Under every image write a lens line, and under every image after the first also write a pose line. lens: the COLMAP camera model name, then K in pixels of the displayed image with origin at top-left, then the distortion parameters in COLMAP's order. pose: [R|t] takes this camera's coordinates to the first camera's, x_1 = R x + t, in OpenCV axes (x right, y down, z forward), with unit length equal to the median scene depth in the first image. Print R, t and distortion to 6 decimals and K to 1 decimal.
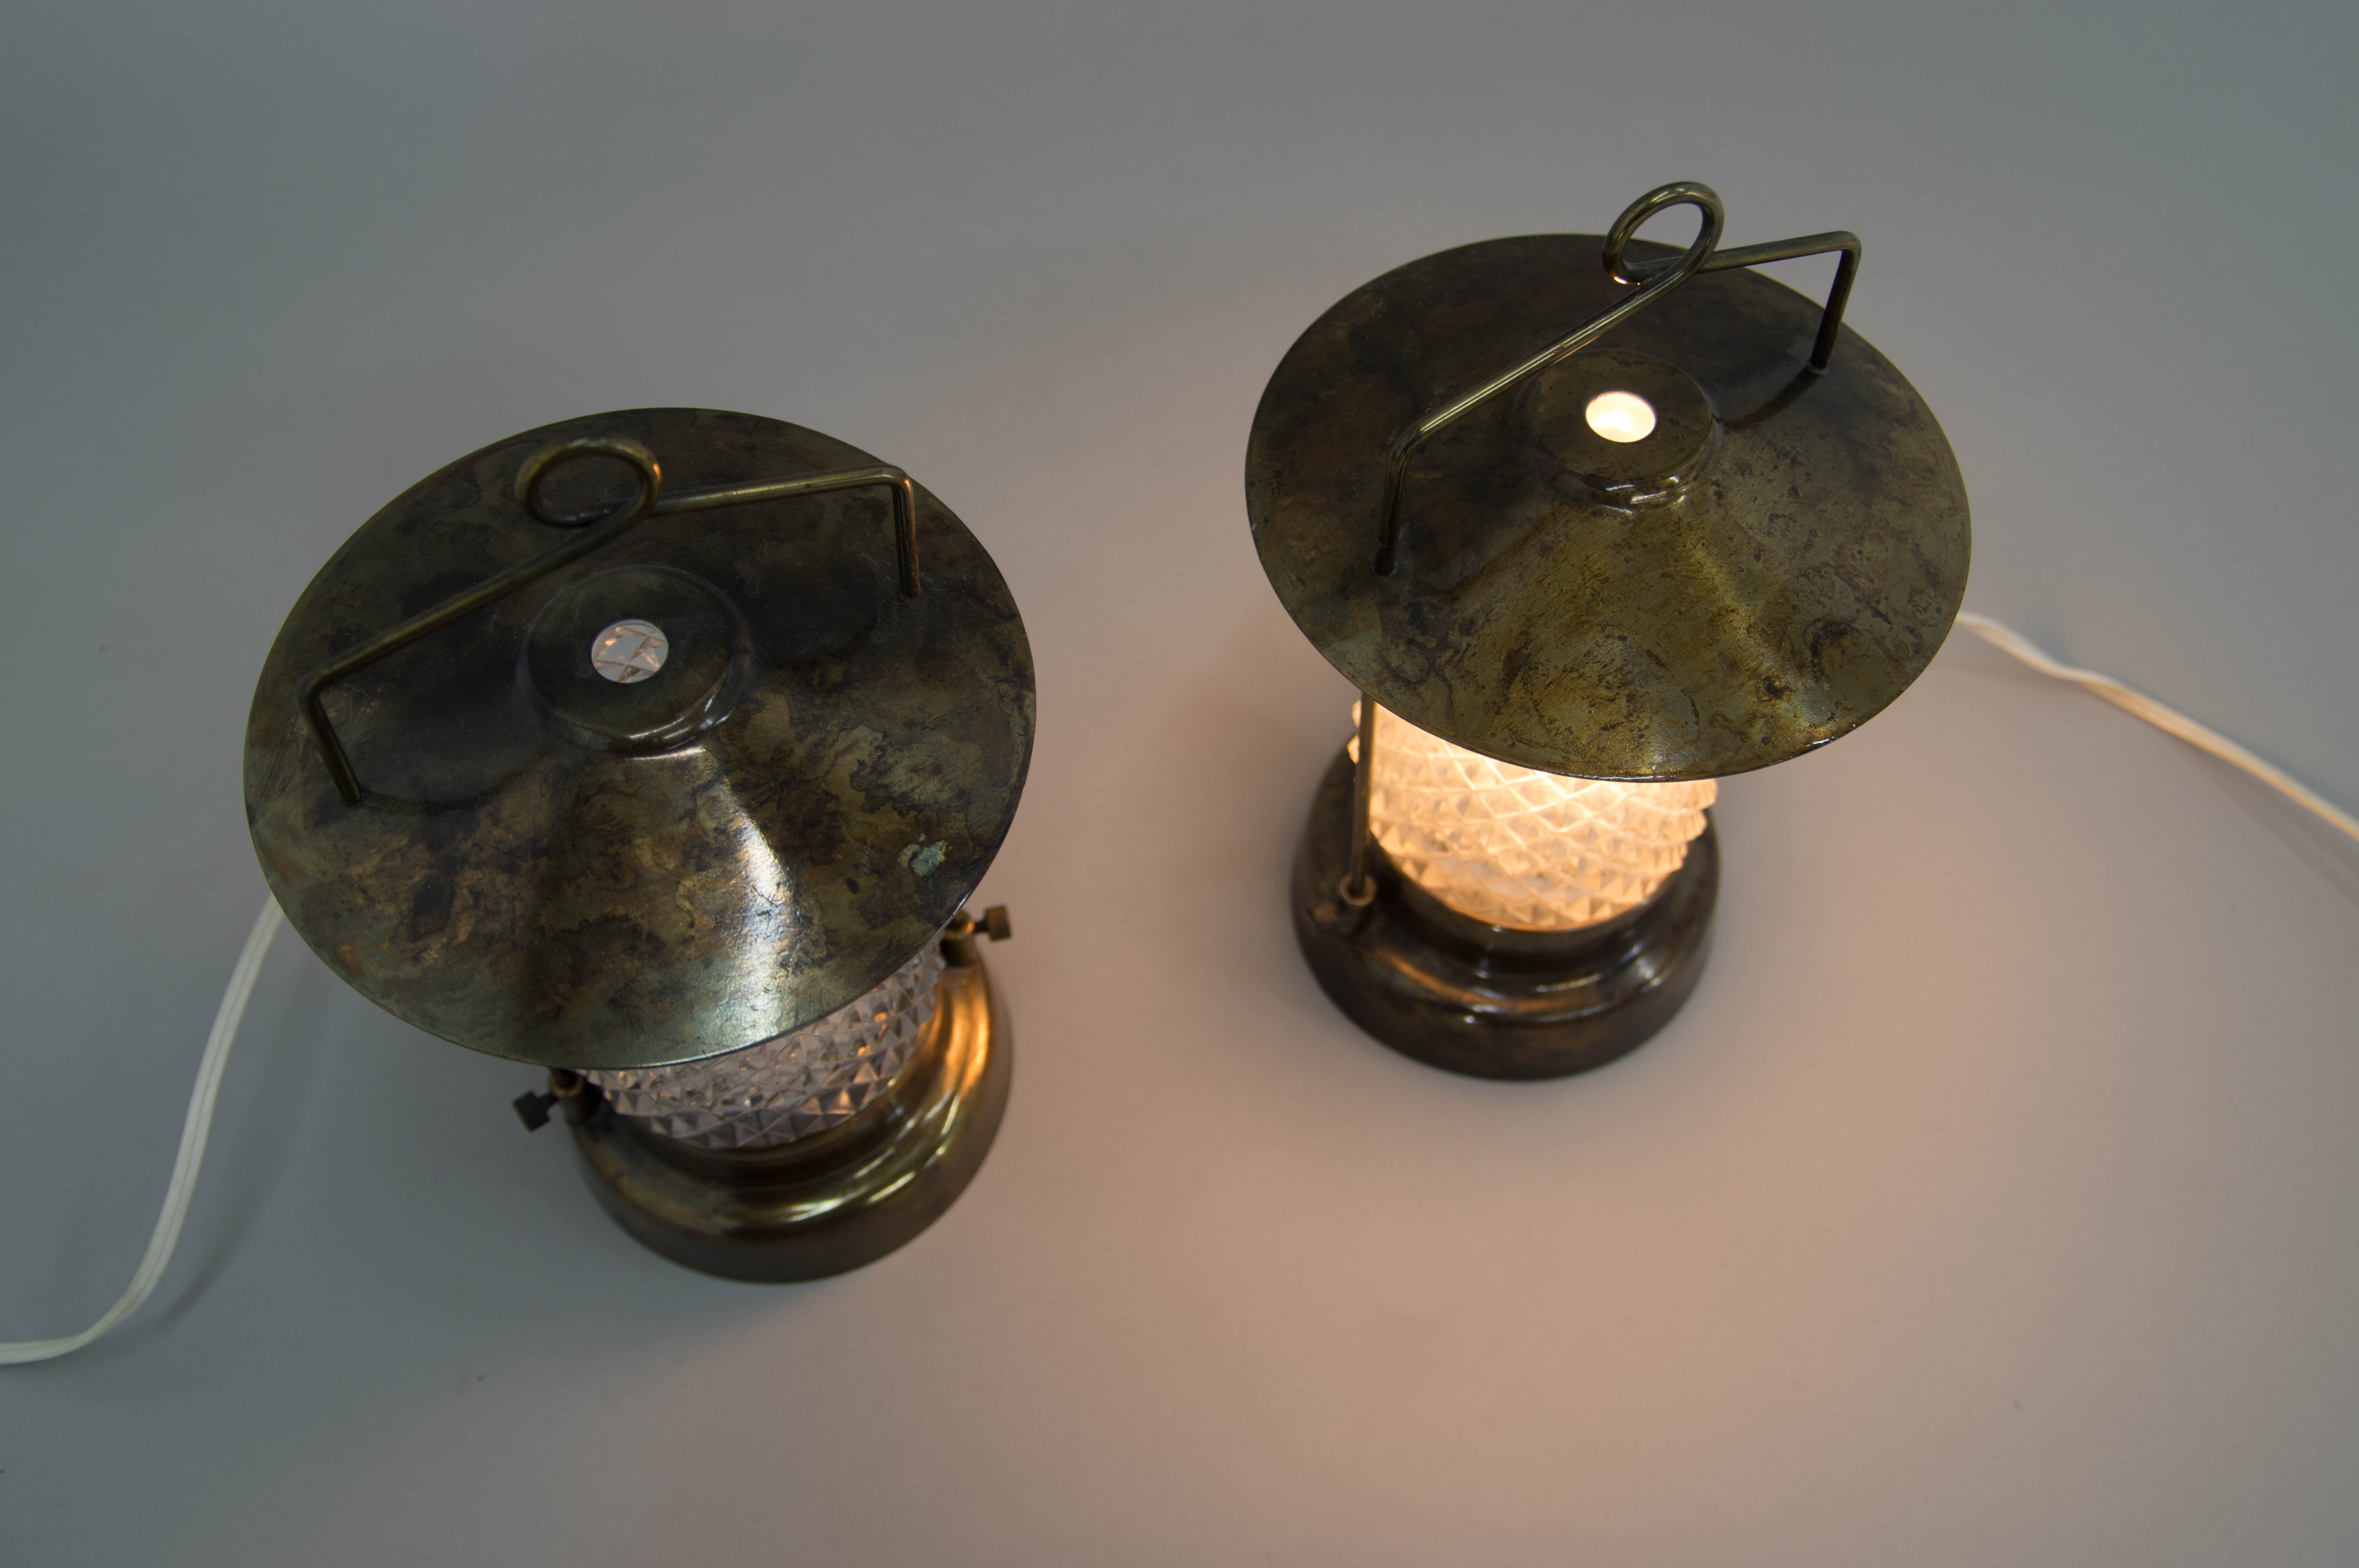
lens RADIAL K [[2145.1, 0, 1187.3], [0, 2145.1, 765.1], [0, 0, 1]] dist [-0.042945, 0.000000]
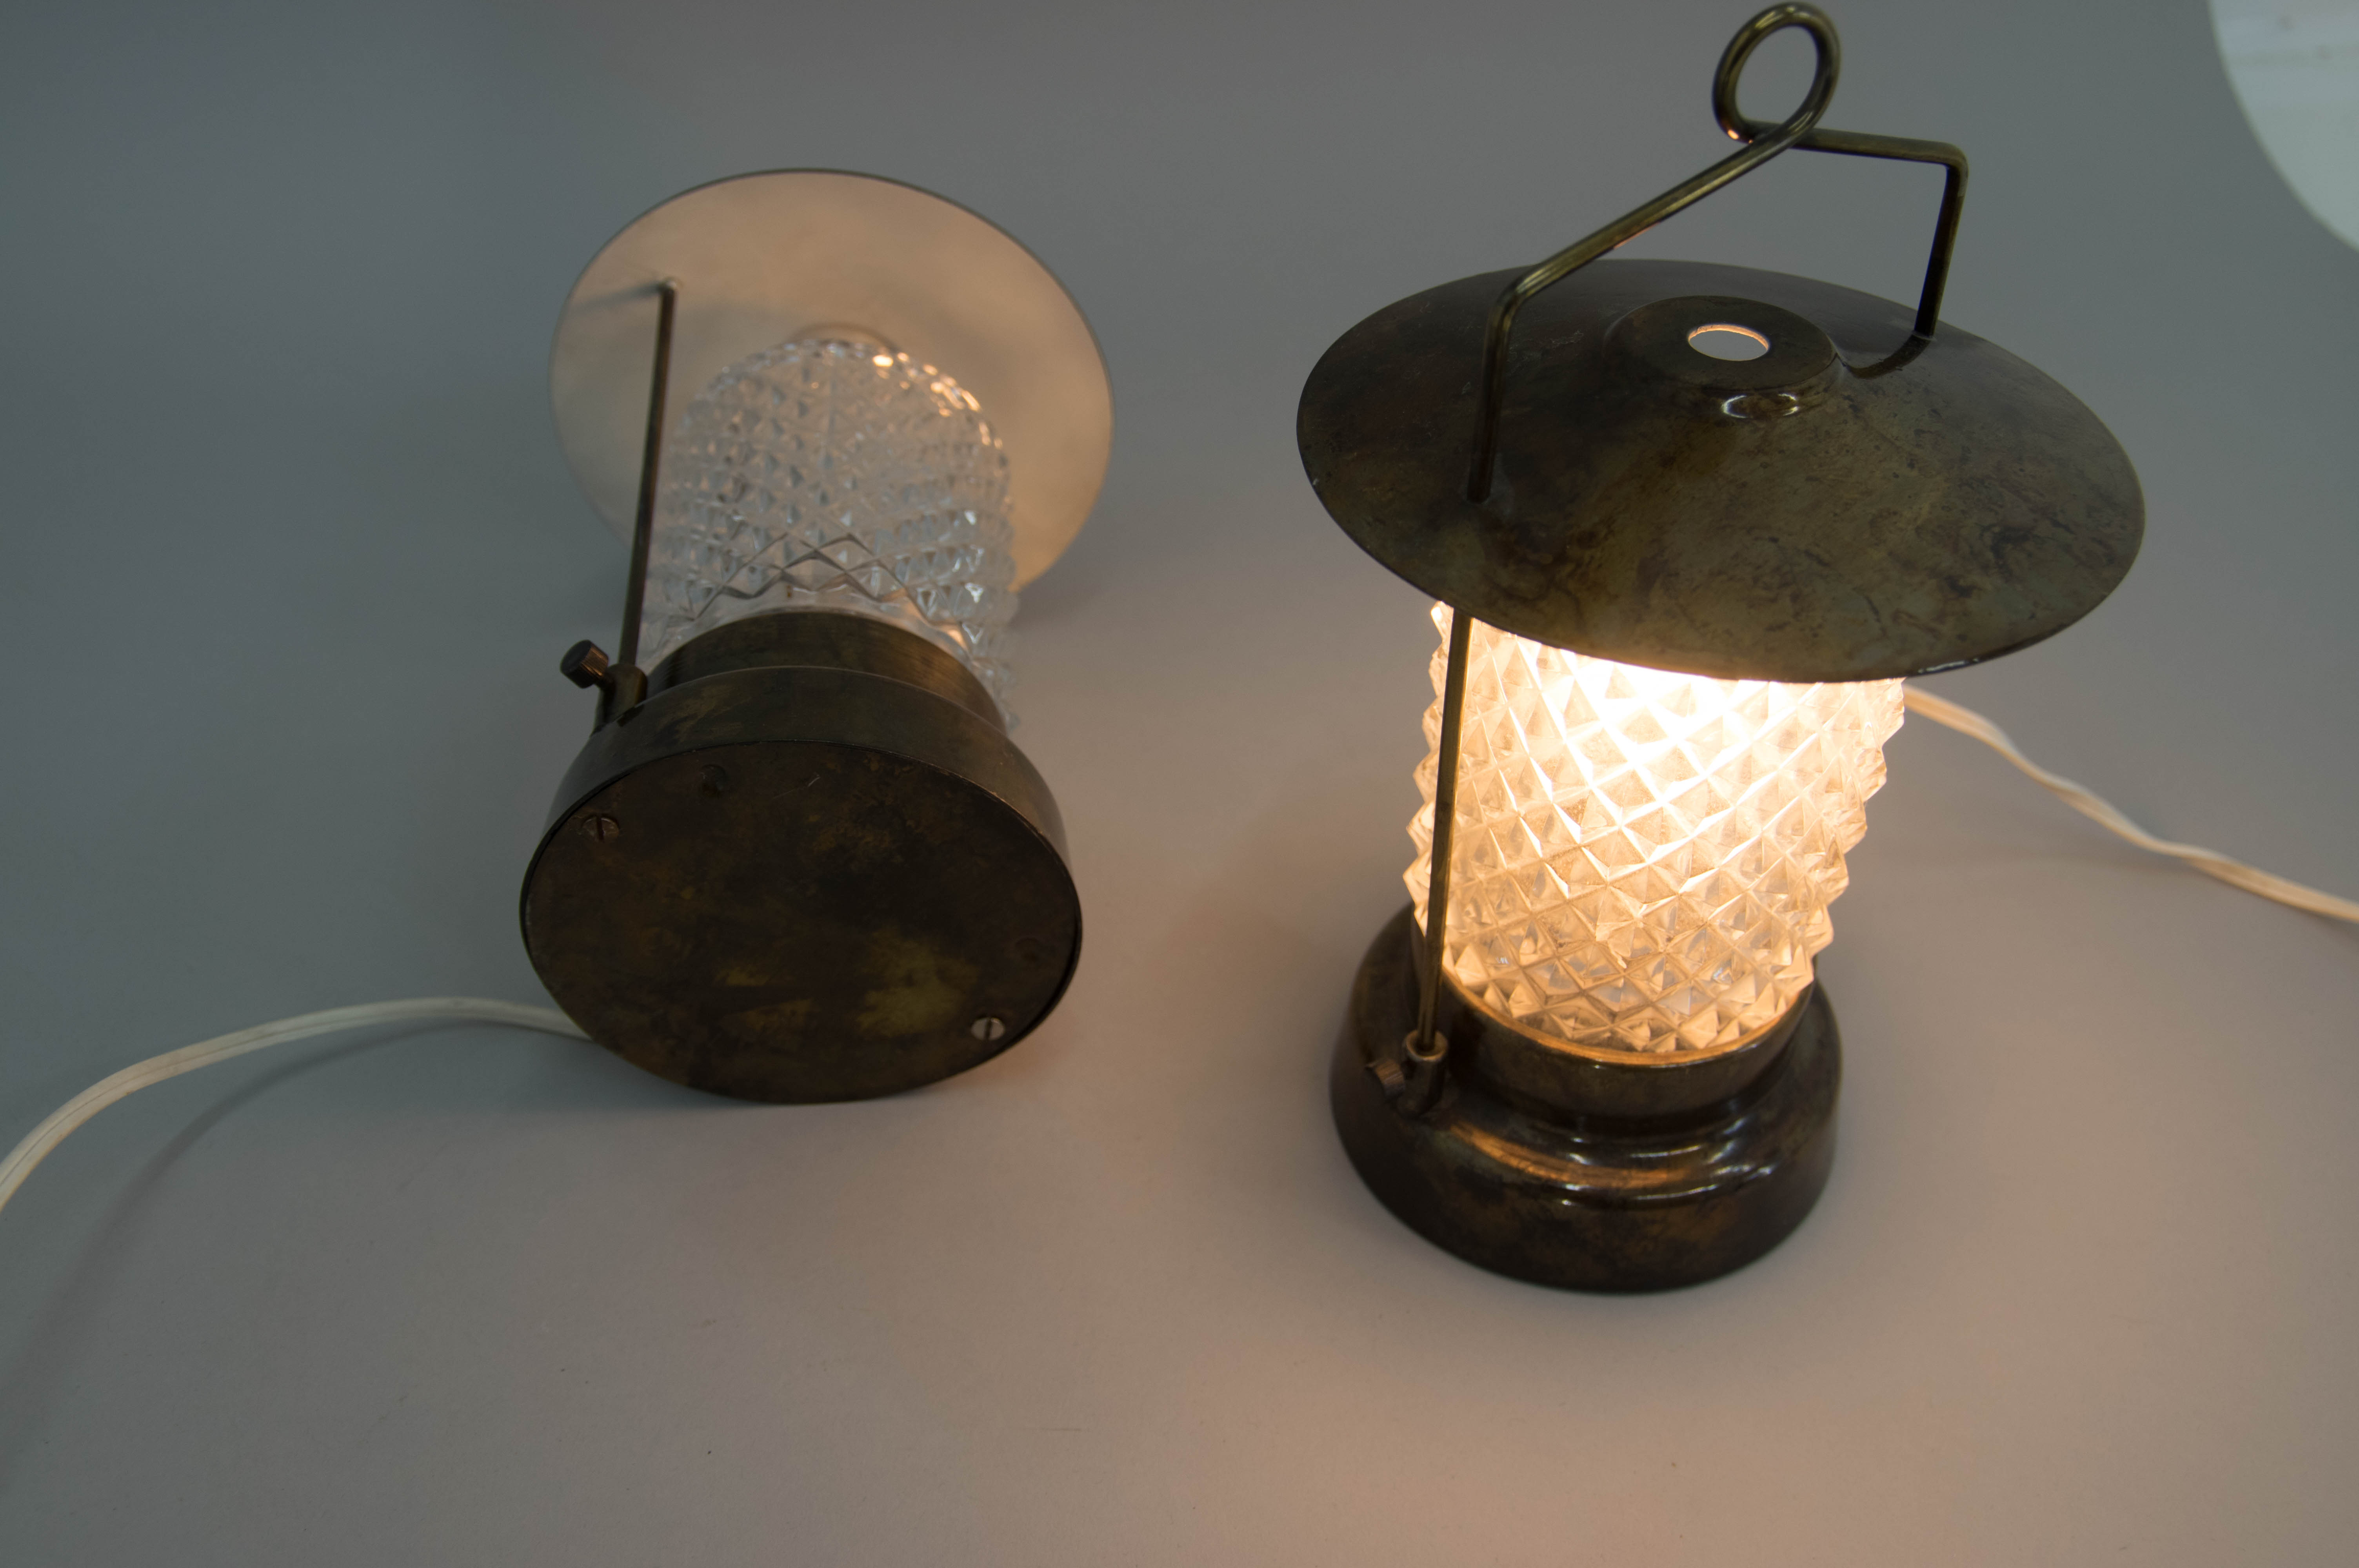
lens RADIAL K [[2145.1, 0, 1198.1], [0, 2145.1, 792.4], [0, 0, 1]] dist [-0.042945, 0.000000]
pose [[0.997756, -0.029721, 0.059999, -0.072875], [0.045848, 0.956322, -0.288698, 0.260020], [-0.048798, 0.290801, 0.955538, 0.234560]]
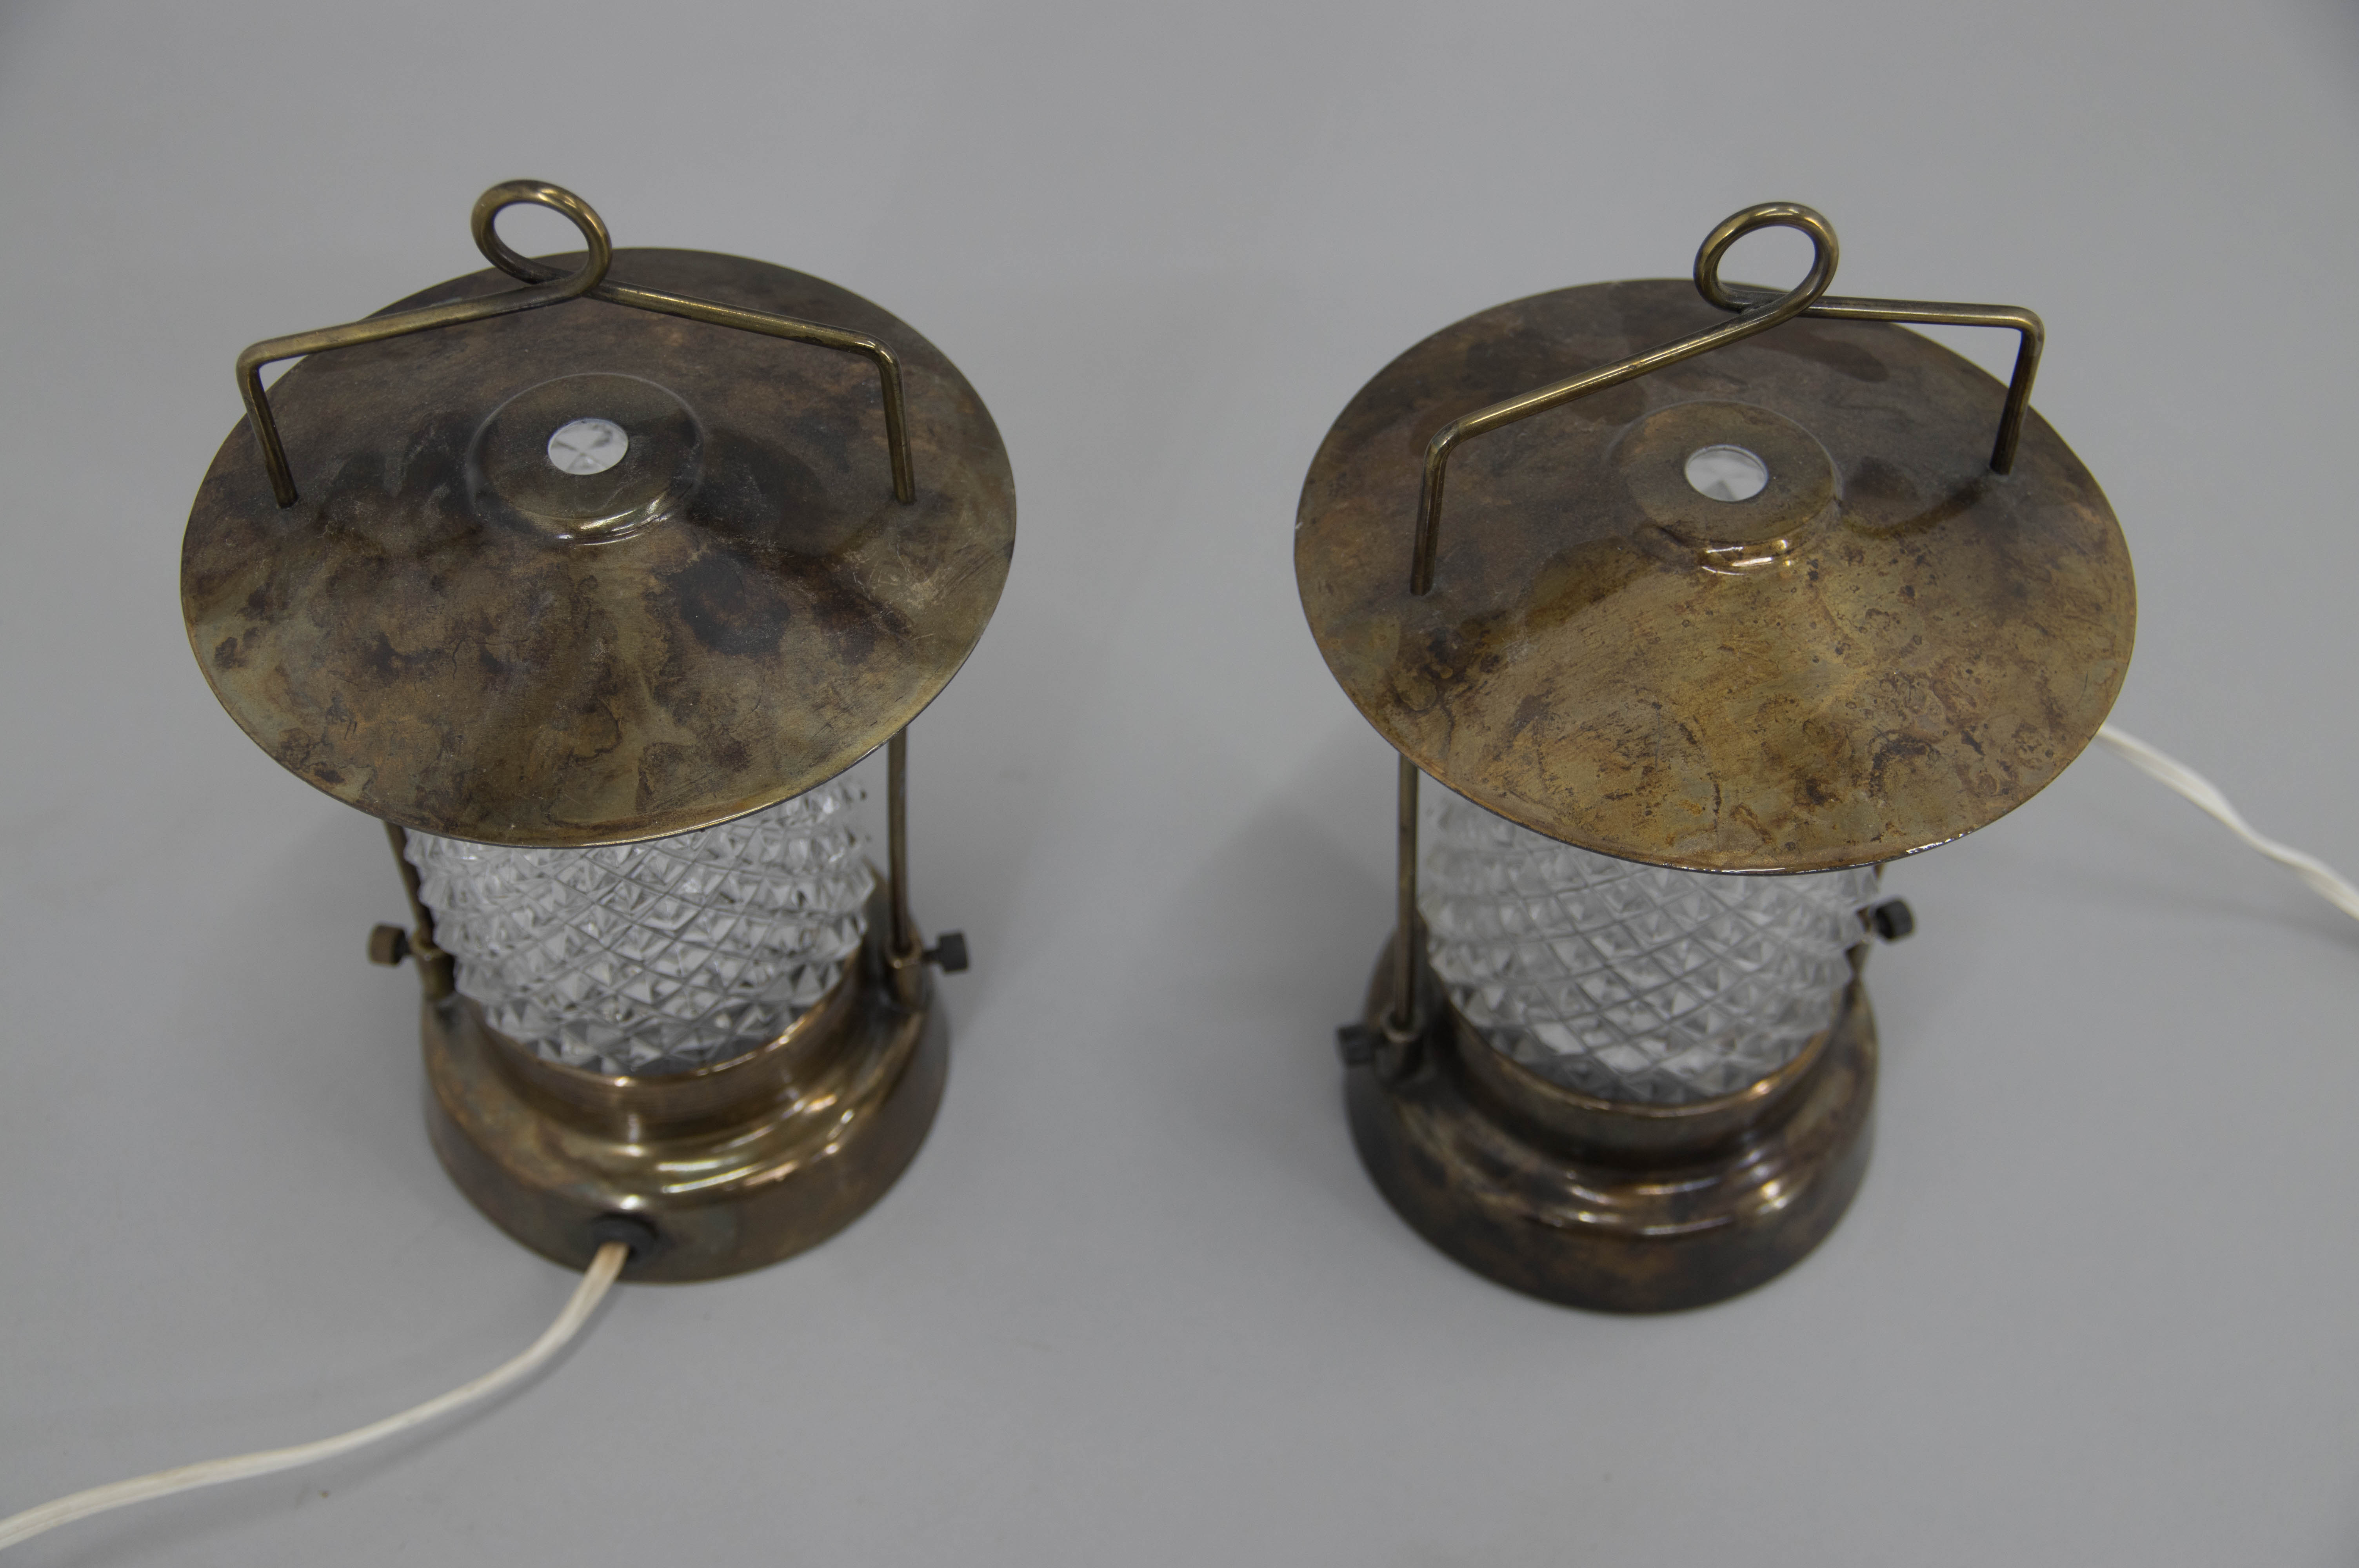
lens RADIAL K [[3076.7, 0, 1159.9], [0, 3076.7, 793.1], [0, 0, 1]] dist [0.045479, 0.000000]
pose [[0.967166, 0.194591, -0.163476, 0.214474], [-0.211167, 0.973217, -0.090868, 0.130805], [0.141415, 0.122405, 0.982354, -0.262938]]
